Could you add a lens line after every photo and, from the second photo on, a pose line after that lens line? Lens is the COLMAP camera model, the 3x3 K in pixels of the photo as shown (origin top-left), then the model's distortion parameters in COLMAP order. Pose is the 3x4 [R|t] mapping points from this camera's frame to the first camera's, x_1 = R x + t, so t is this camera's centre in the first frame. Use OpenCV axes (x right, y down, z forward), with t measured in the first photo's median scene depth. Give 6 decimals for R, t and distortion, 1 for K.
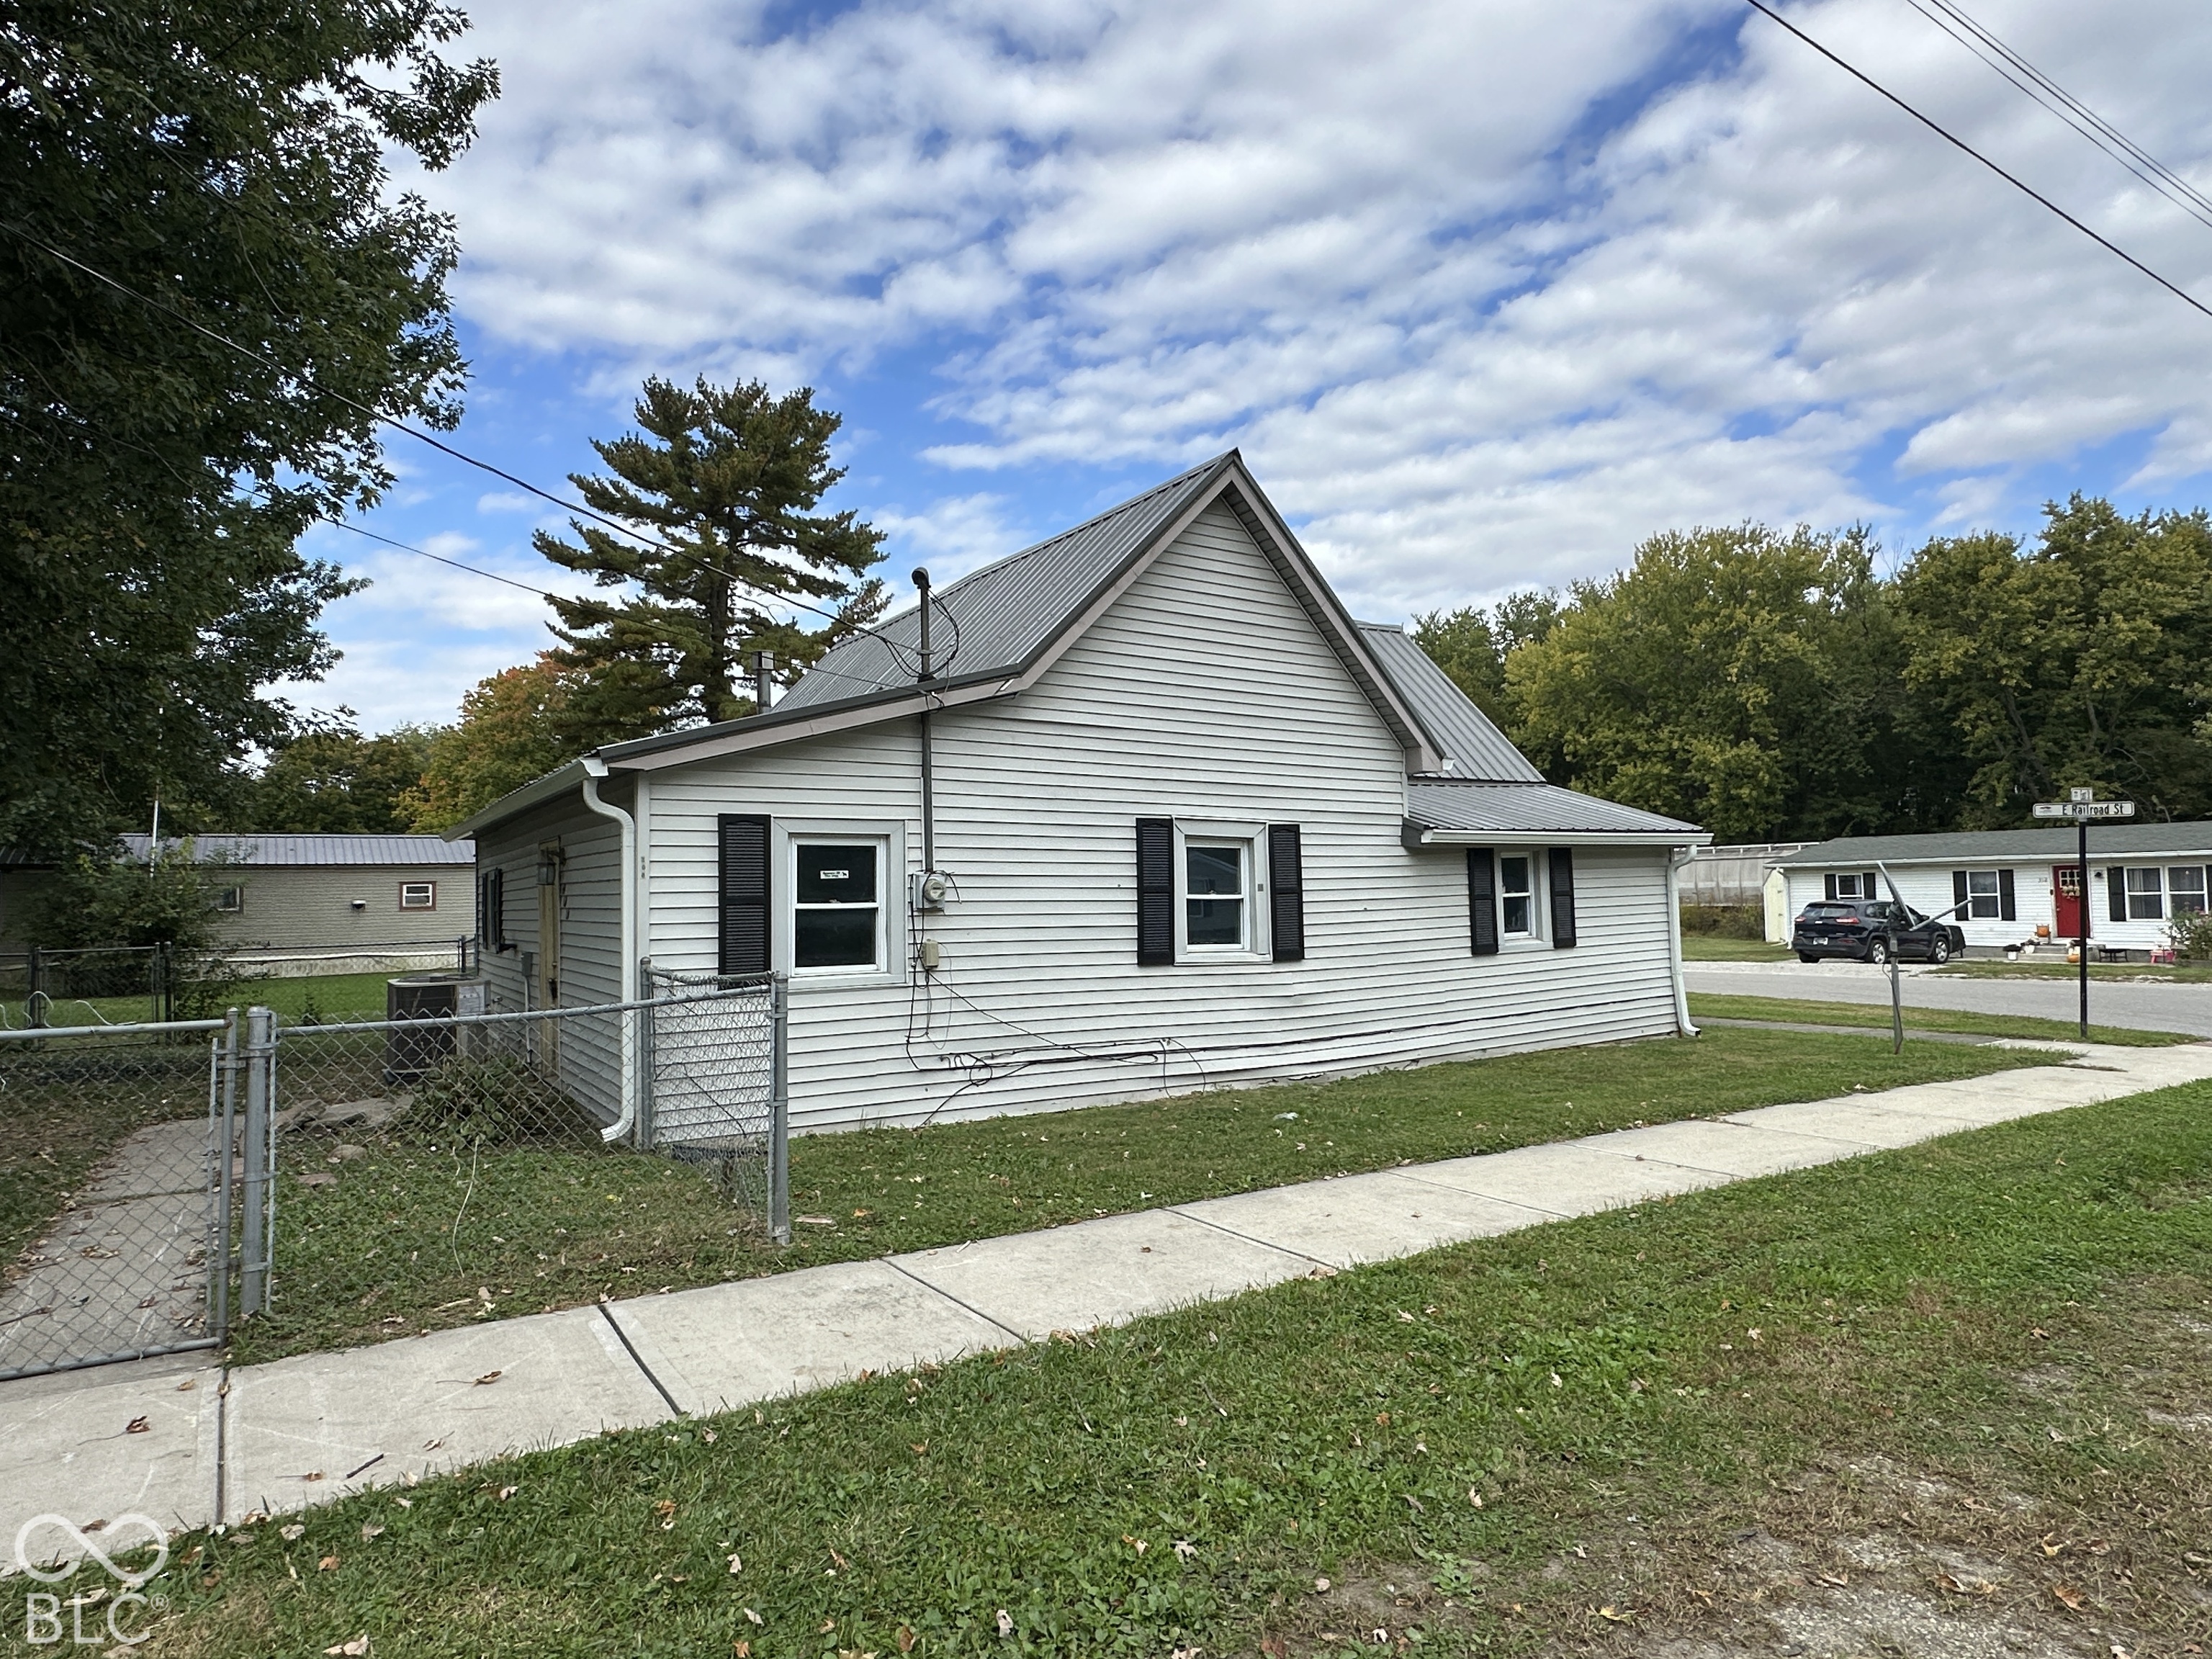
lens RADIAL K [[1255.2, 0, 1112.2], [0, 1255.2, 837.3], [0, 0, 1]] dist [0.000135, 0.001540]
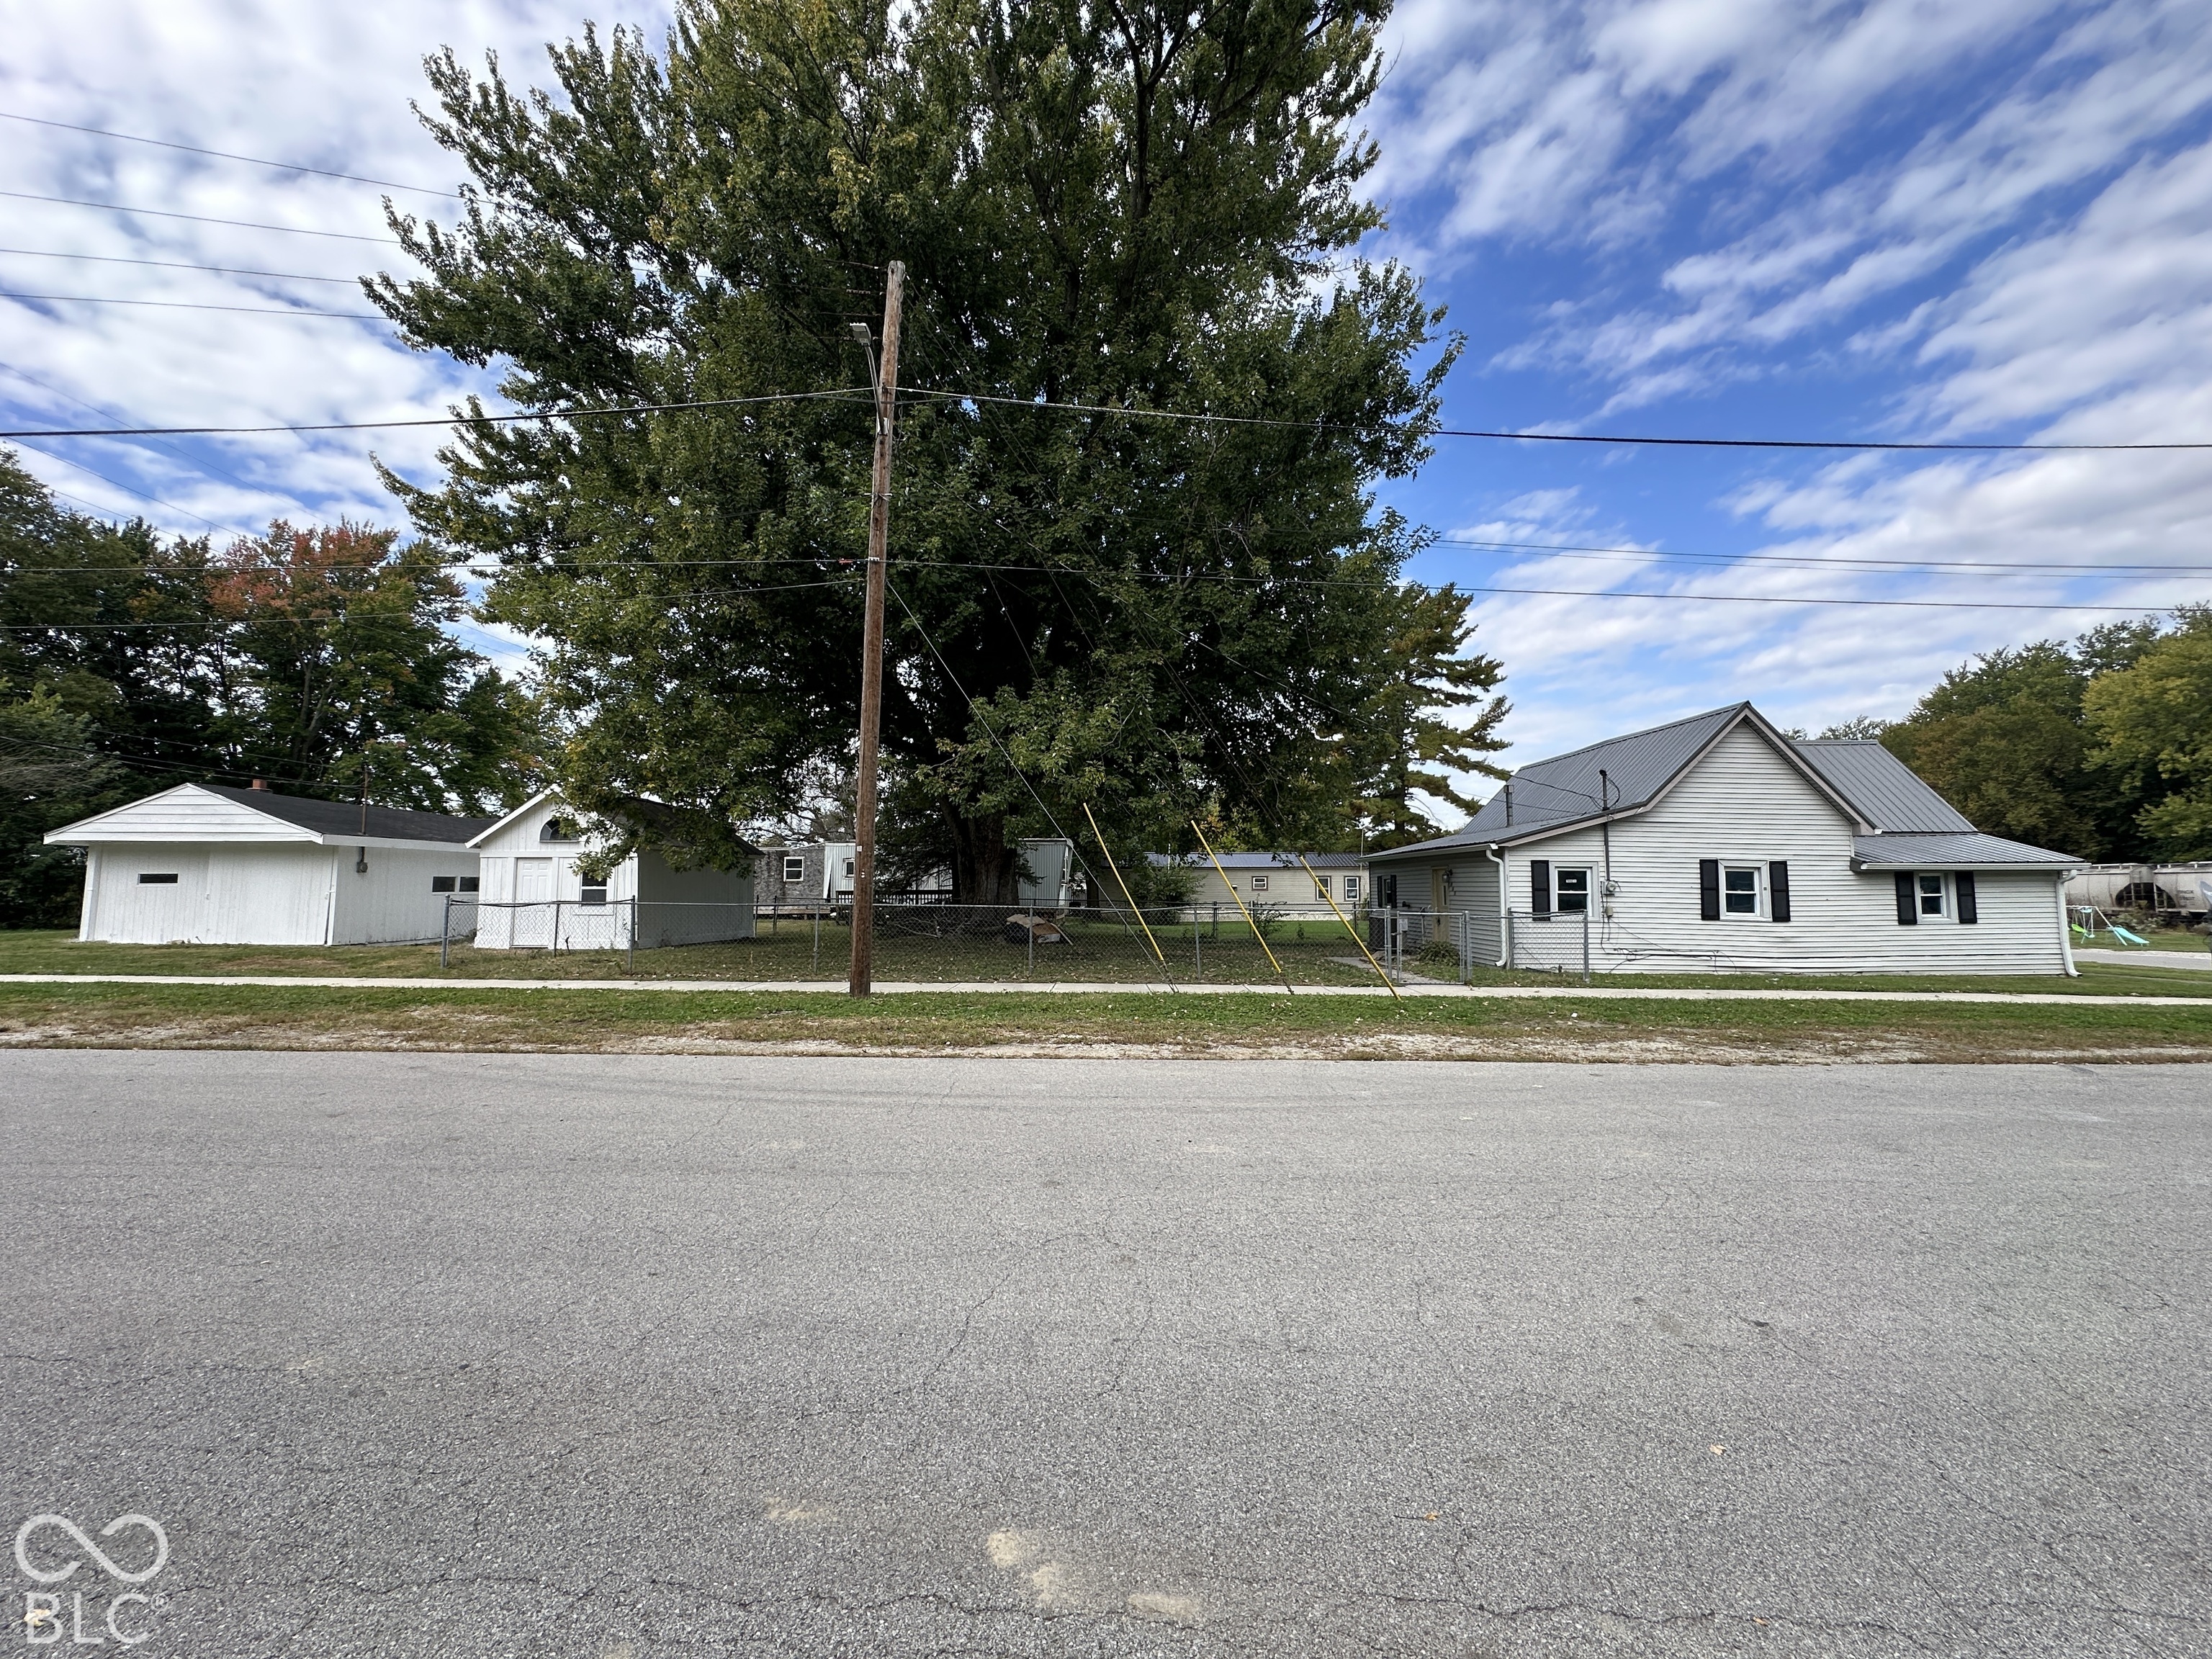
lens RADIAL K [[883.8, 0, 1106.0], [0, 883.8, 829.5], [0, 0, 1]] dist [0.000577, 0.000135]
pose [[0.844749, -0.014513, -0.534966, -0.009675], [0.005497, 0.999815, -0.018444, -0.013008], [0.535134, 0.012640, 0.844672, -0.290659]]
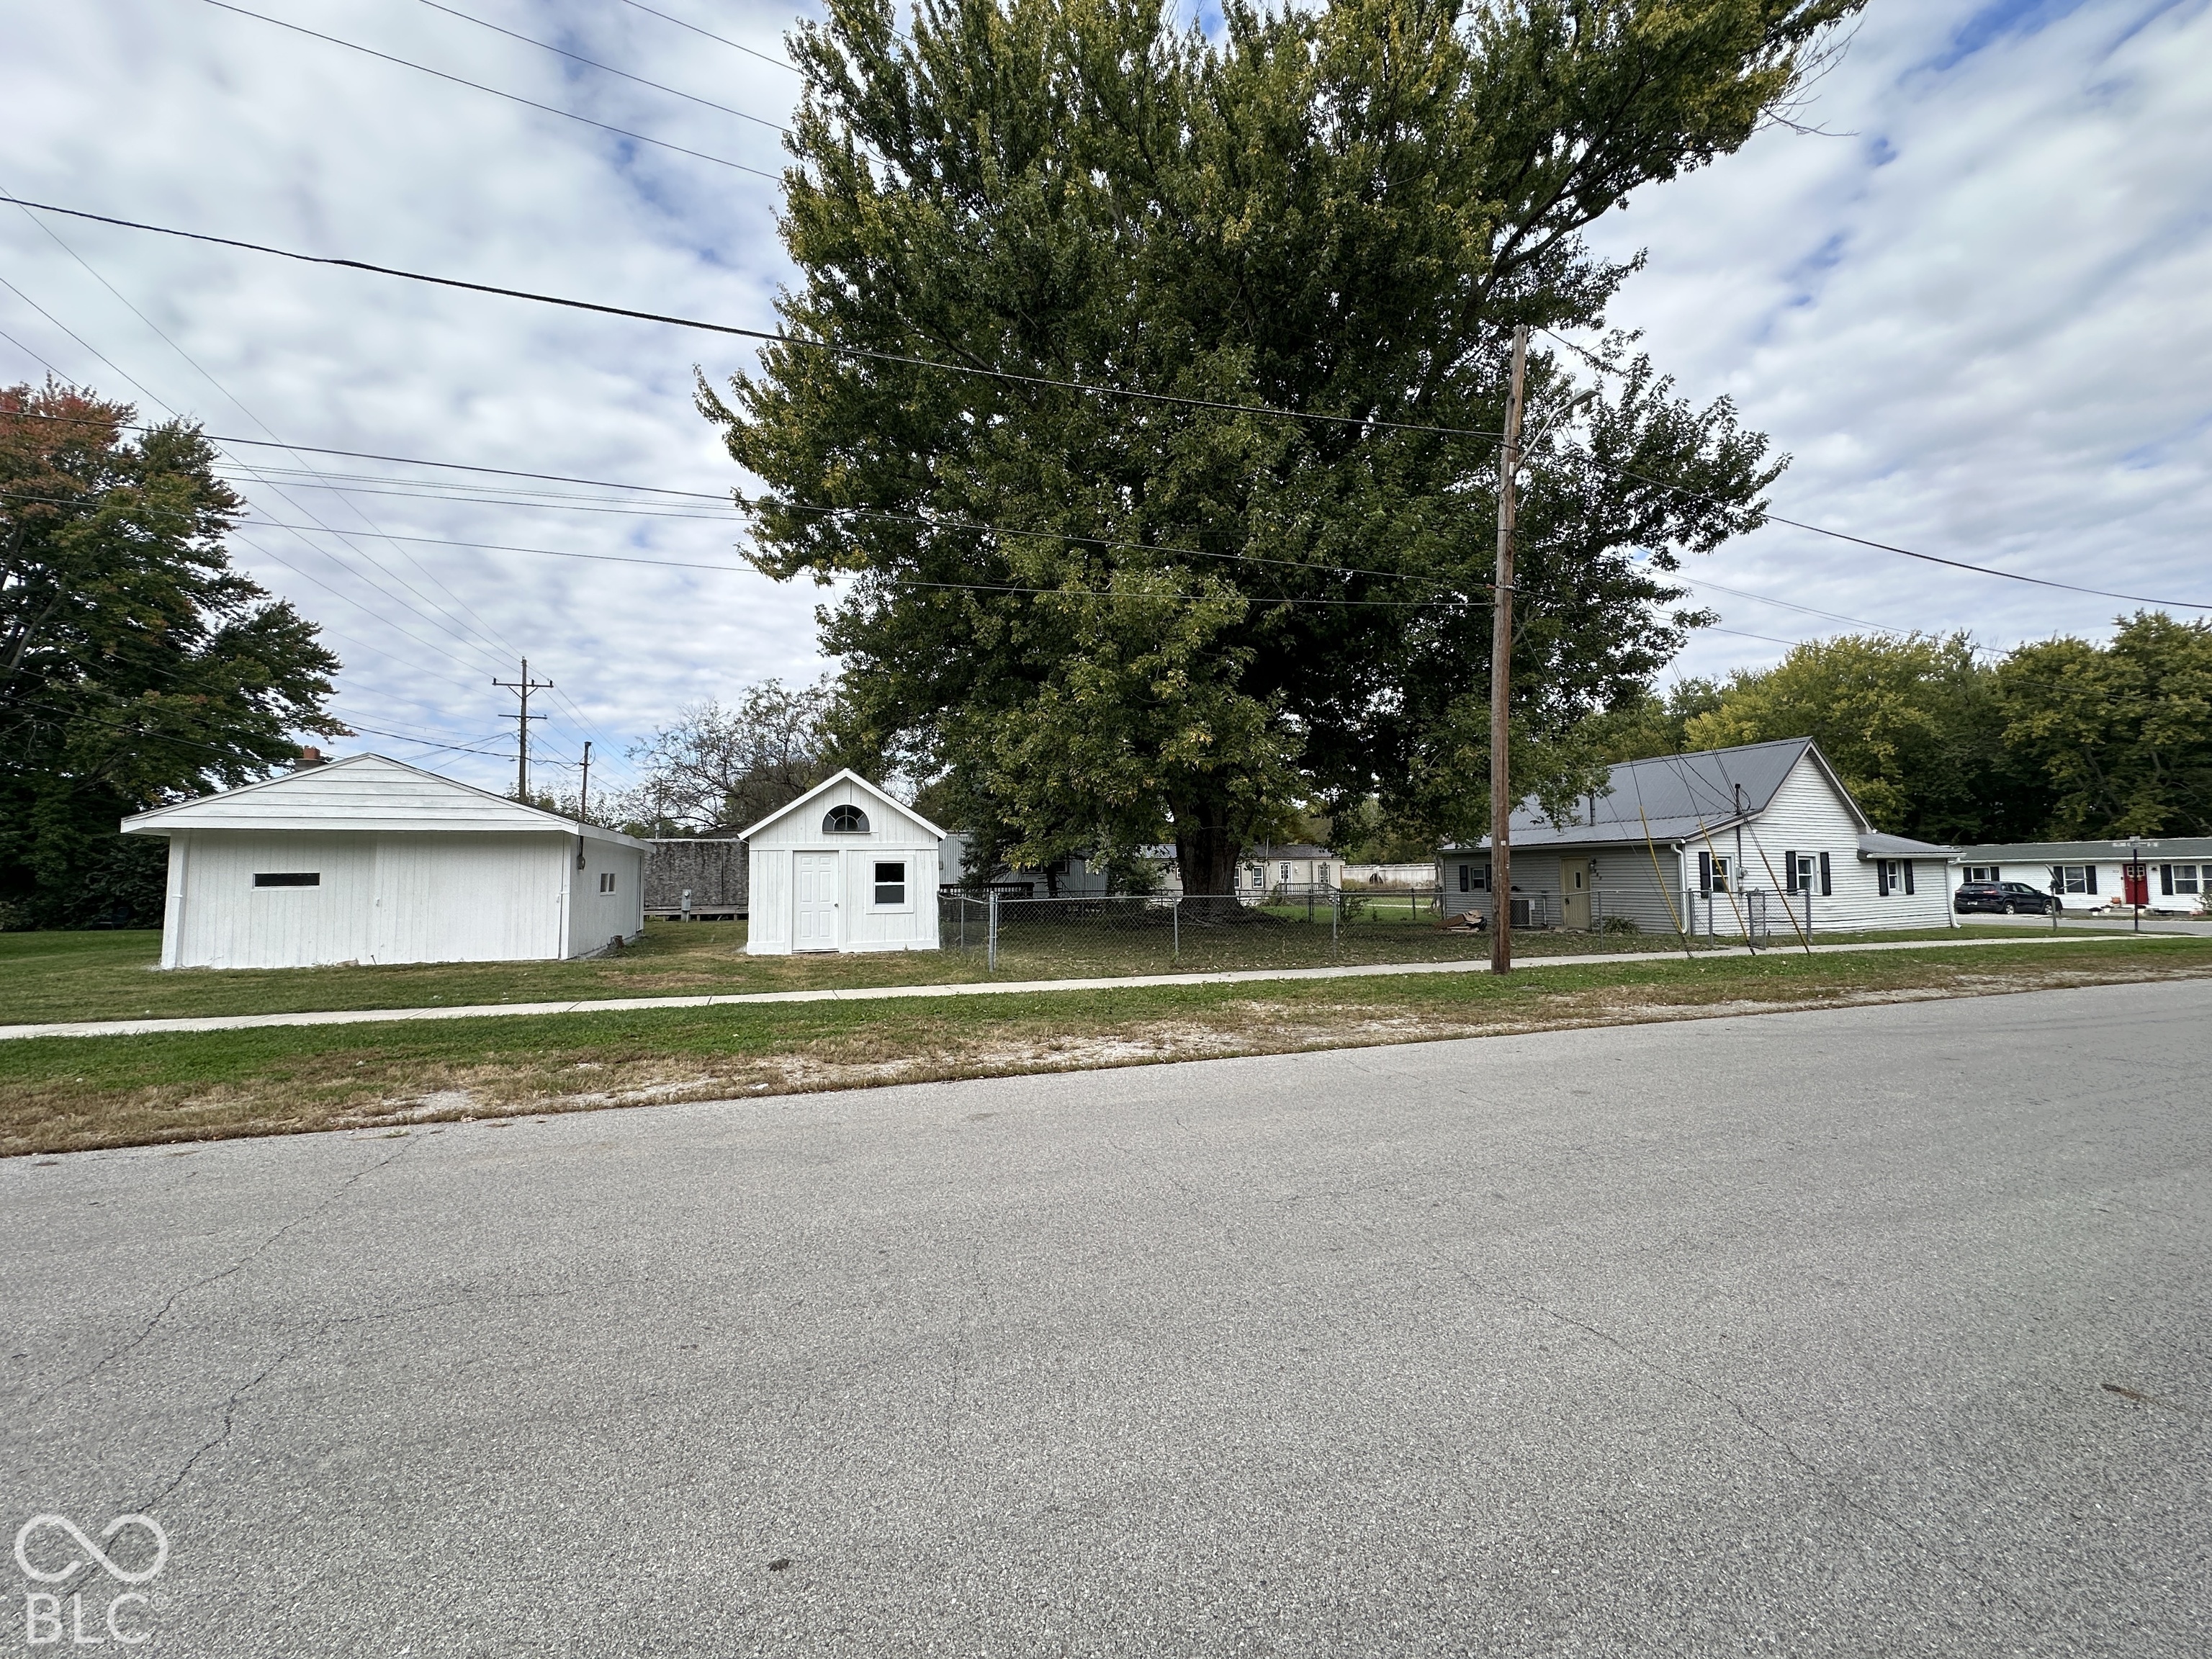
lens RADIAL K [[883.8, 0, 1106.0], [0, 883.8, 829.5], [0, 0, 1]] dist [0.000577, 0.000135]
pose [[0.977366, -0.002939, -0.211533, -0.339651], [0.001307, 0.999968, -0.007855, -0.015289], [0.211549, 0.007401, 0.977339, -0.457721]]
